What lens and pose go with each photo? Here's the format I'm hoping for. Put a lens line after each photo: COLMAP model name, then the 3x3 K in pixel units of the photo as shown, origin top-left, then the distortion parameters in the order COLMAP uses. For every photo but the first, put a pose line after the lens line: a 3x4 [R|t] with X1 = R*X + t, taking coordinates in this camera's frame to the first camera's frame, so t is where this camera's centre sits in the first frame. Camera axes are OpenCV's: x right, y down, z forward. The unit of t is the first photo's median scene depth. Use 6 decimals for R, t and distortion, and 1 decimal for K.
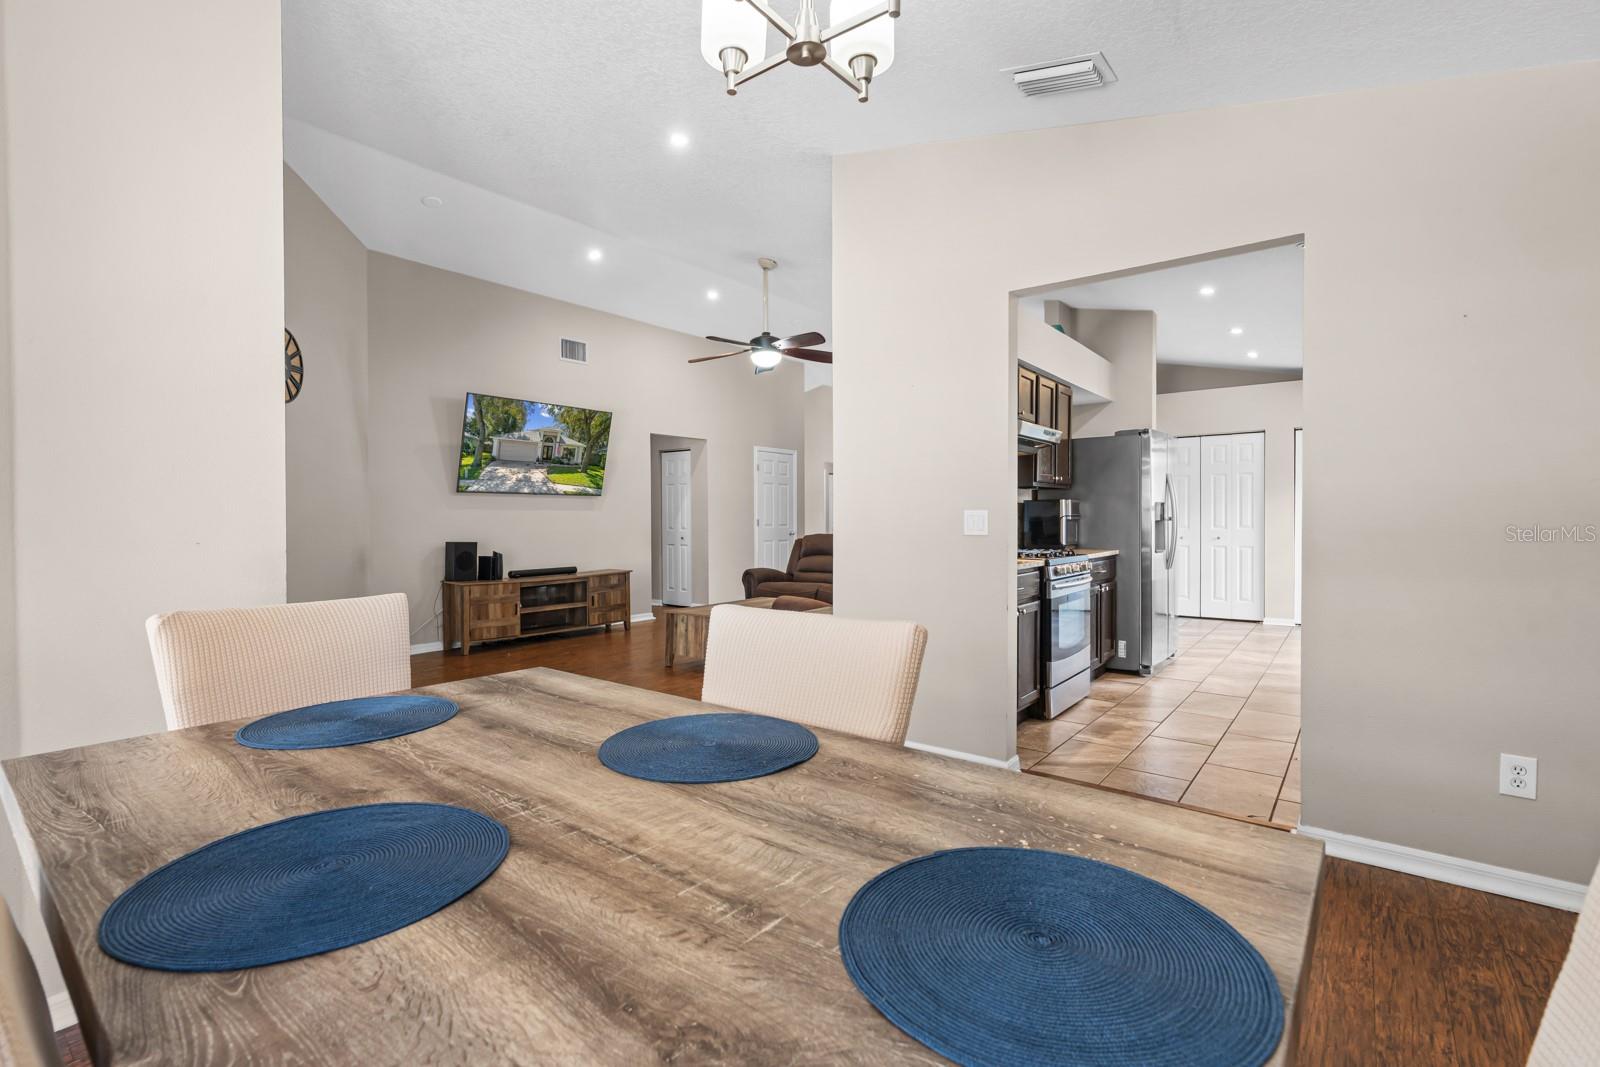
lens RADIAL K [[731.0, 0, 806.6], [0, 731.0, 519.8], [0, 0, 1]] dist [-0.004356, 0.000651]
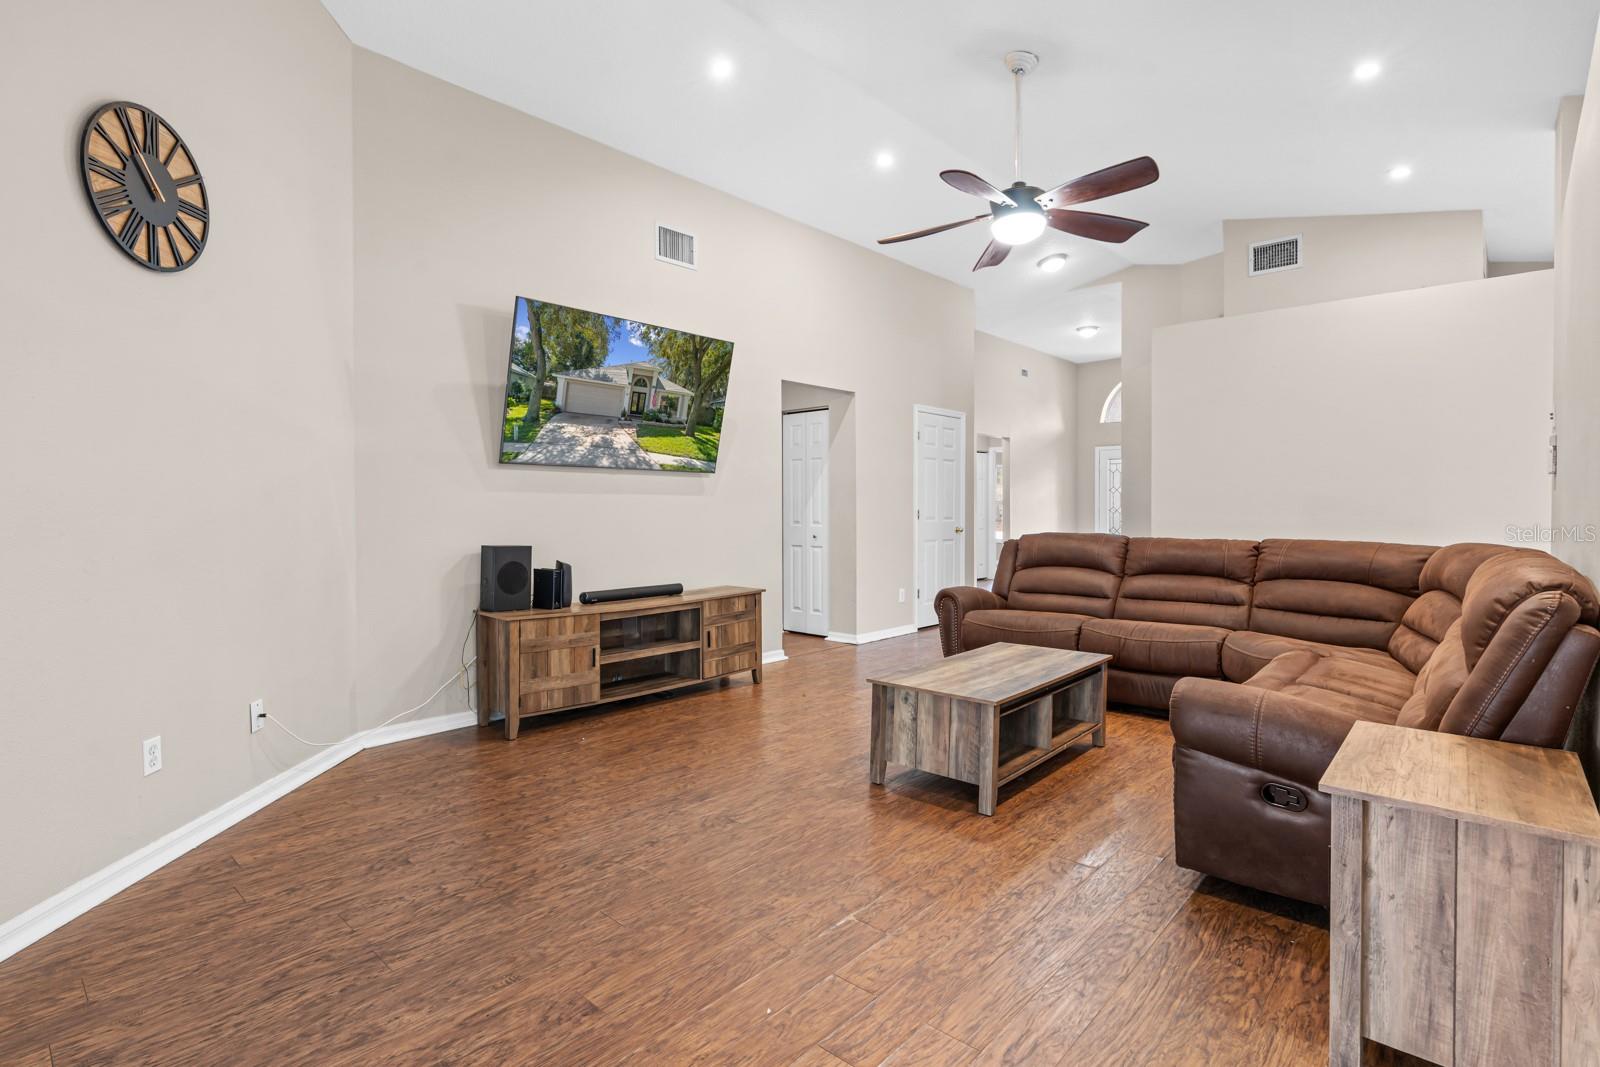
lens RADIAL K [[765.7, 0, 778.0], [0, 765.7, 505.8], [0, 0, 1]] dist [0.002588, 0.003284]
pose [[0.994361, 0.002463, -0.106016, -0.174427], [-0.003075, 0.999980, -0.005602, 0.000494], [0.106000, 0.005896, 0.994349, 0.376407]]
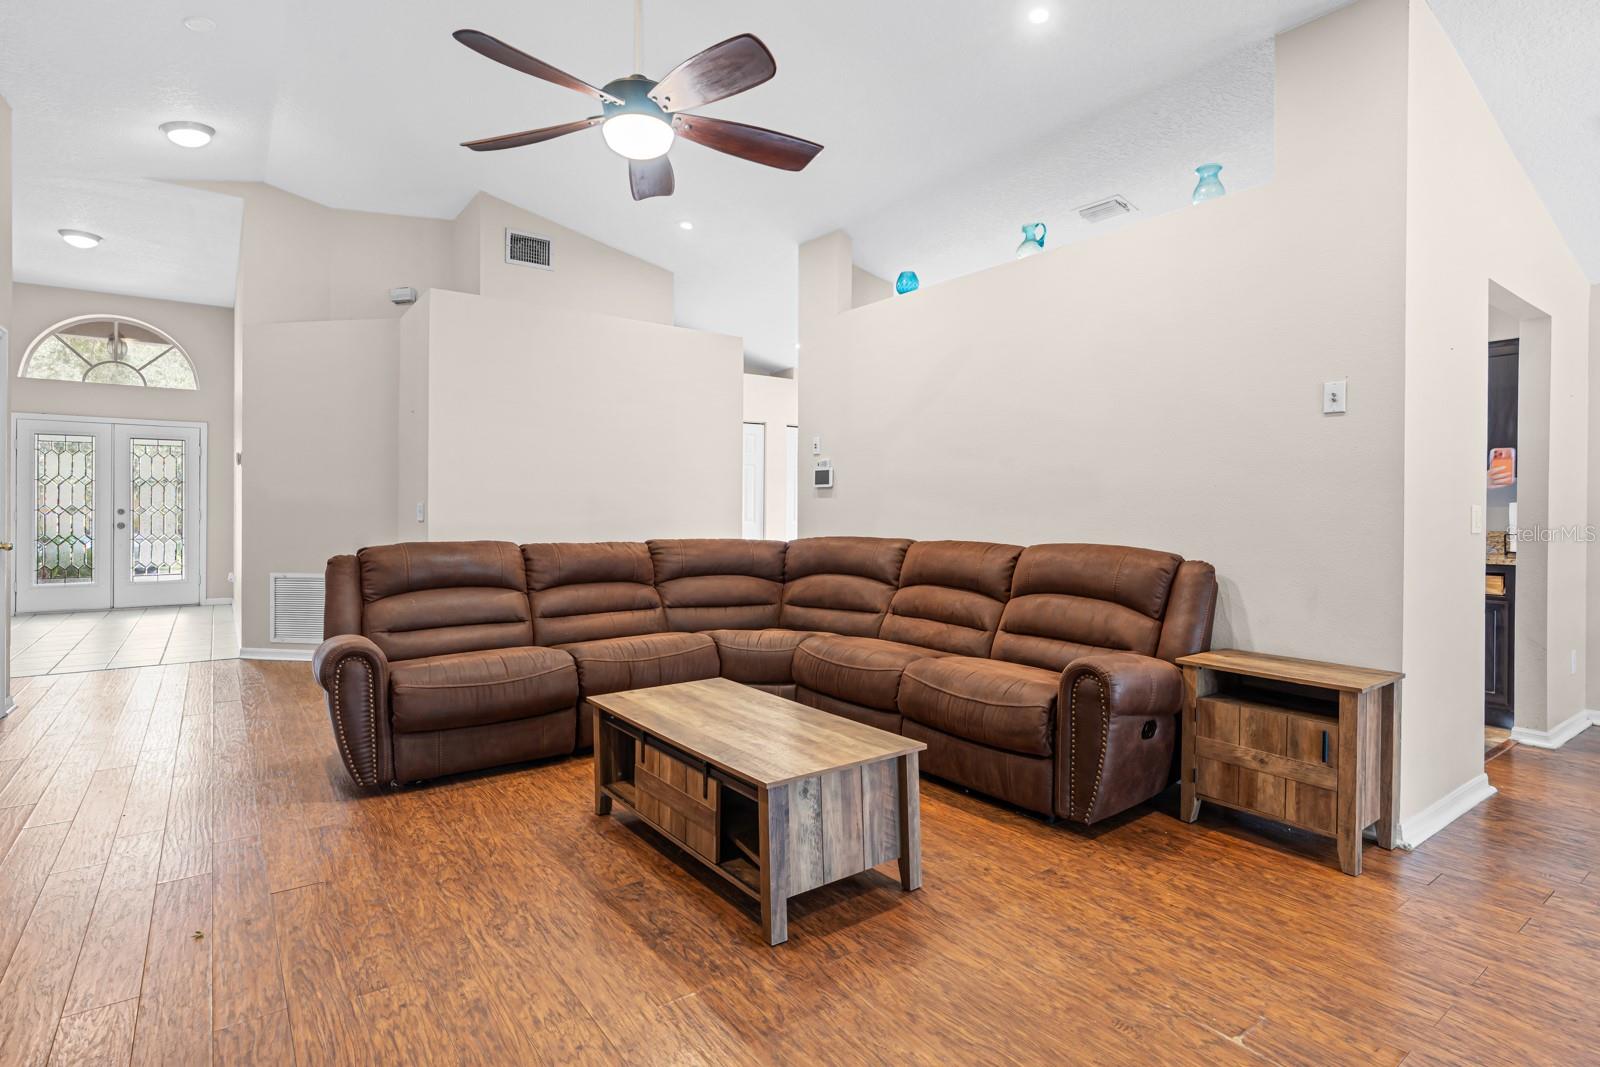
lens RADIAL K [[814.9, 0, 787.8], [0, 814.9, 500.7], [0, 0, 1]] dist [0.005575, -0.001160]
pose [[0.295974, 0.007887, 0.955164, -0.560720], [0.003909, 0.999948, -0.009468, -0.003469], [-0.955188, 0.006536, 0.295927, 0.866306]]
